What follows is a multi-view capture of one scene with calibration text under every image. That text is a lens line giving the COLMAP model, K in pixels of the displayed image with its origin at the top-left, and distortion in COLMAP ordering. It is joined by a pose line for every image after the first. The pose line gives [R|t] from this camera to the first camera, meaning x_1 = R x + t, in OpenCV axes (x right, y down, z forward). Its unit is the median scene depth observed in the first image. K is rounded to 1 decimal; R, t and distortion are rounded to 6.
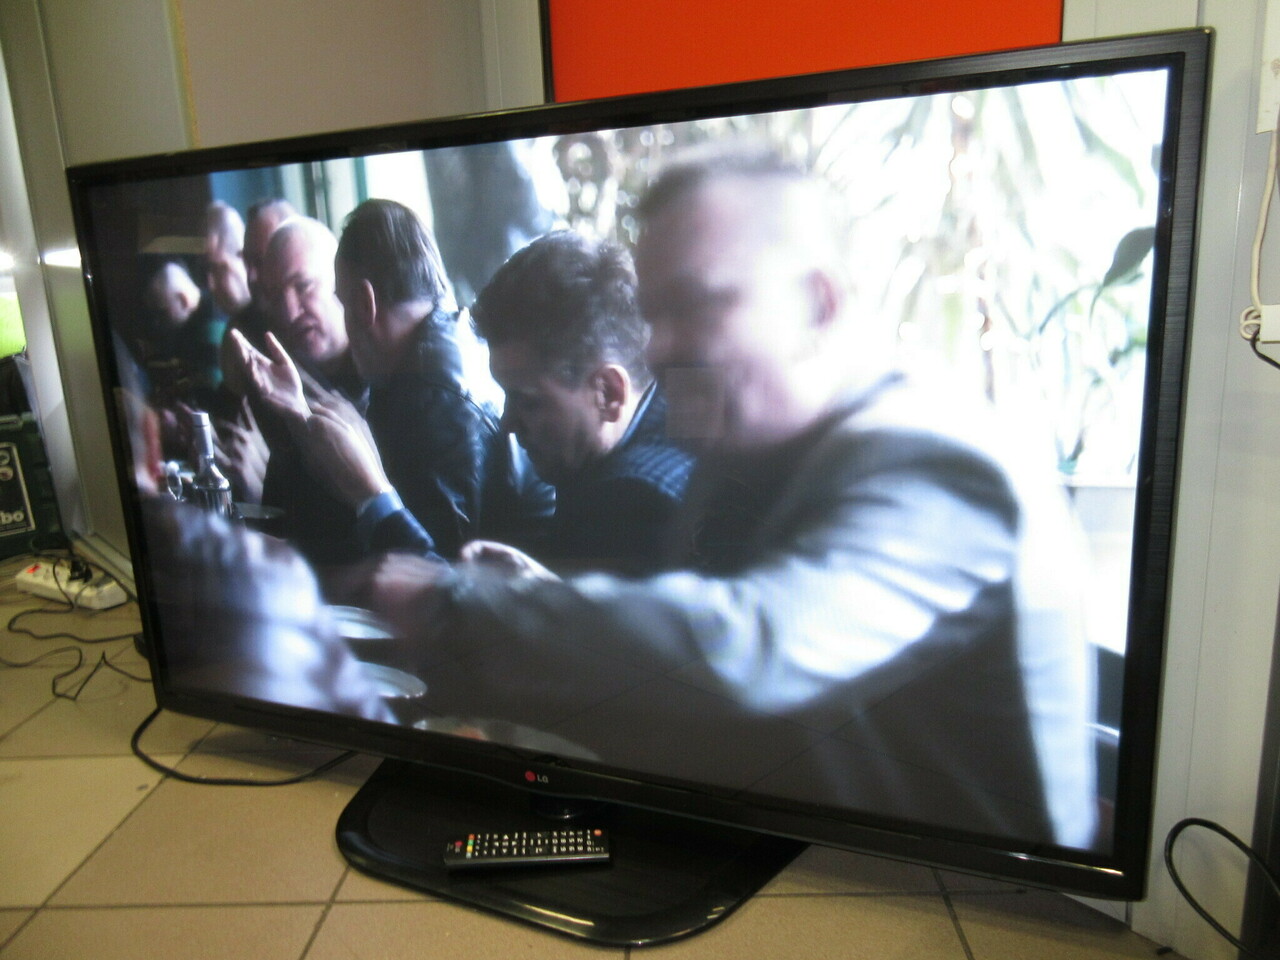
lens RADIAL K [[970.3, 0, 643.5], [0, 970.3, 478.8], [0, 0, 1]] dist [-0.035464, 0.017568]
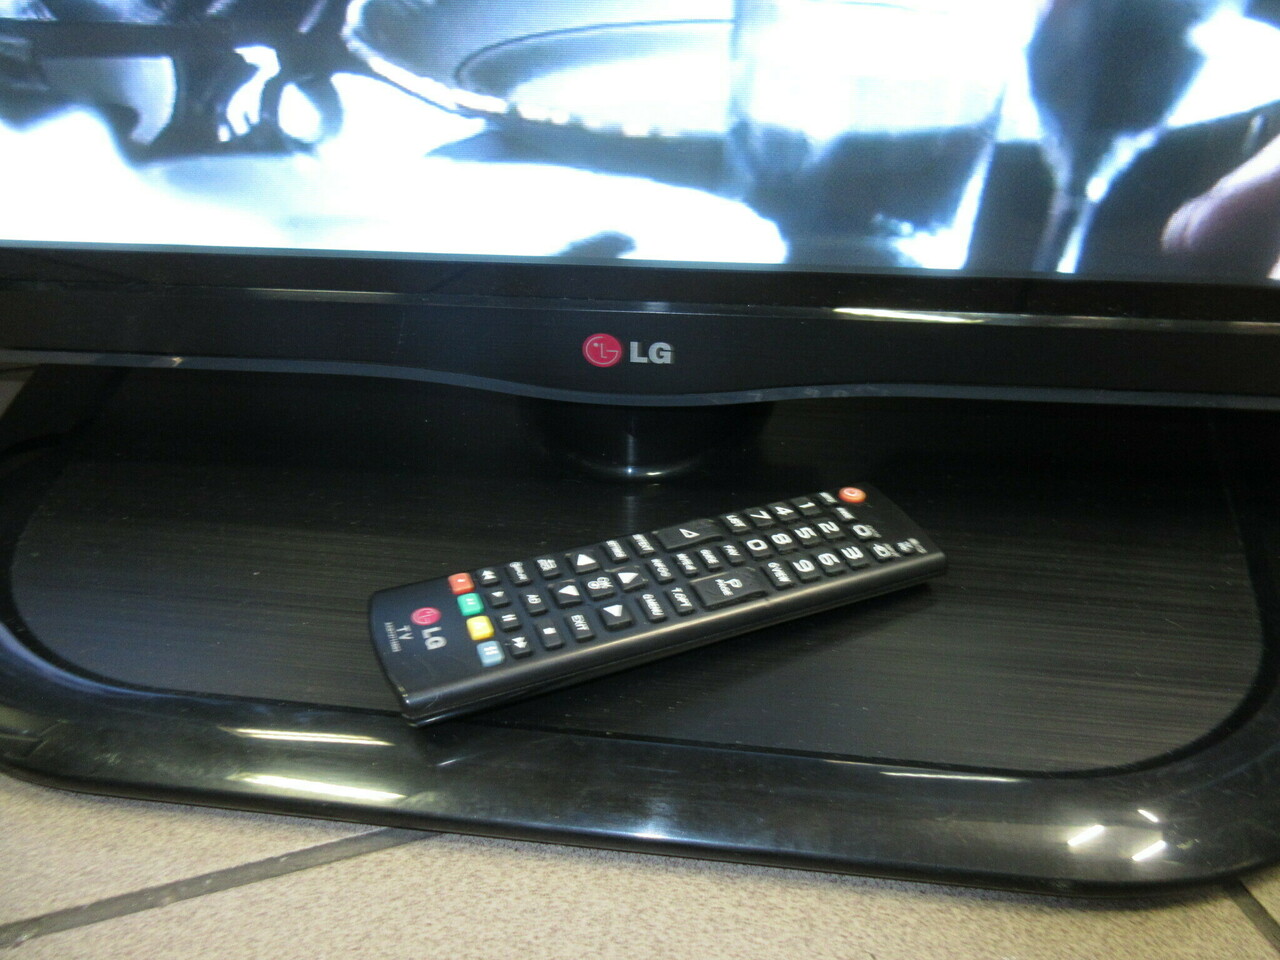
lens RADIAL K [[970.3, 0, 639.0], [0, 970.3, 482.0], [0, 0, 1]] dist [-0.035464, 0.017568]
pose [[0.939322, -0.146685, 0.310092, -0.212275], [0.029567, 0.935219, 0.352832, 0.252220], [-0.341759, -0.322255, 0.882810, 0.756597]]
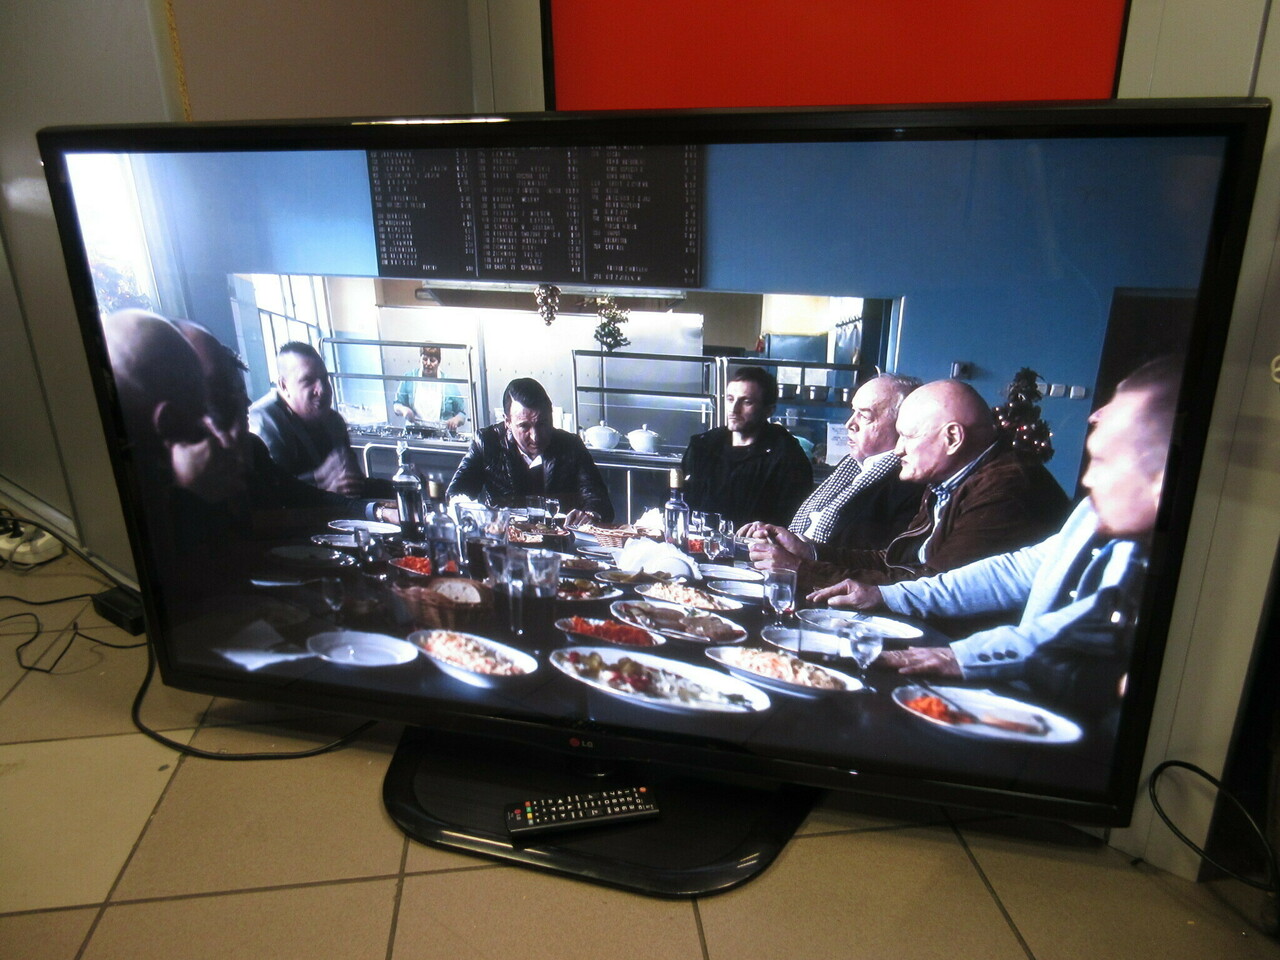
lens RADIAL K [[970.3, 0, 635.7], [0, 970.3, 473.7], [0, 0, 1]] dist [-0.035464, 0.017568]
pose [[0.988708, -0.029039, 0.147017, -0.207937], [0.009966, 0.991615, 0.128844, -0.130310], [-0.149526, -0.125924, 0.980706, -0.025283]]
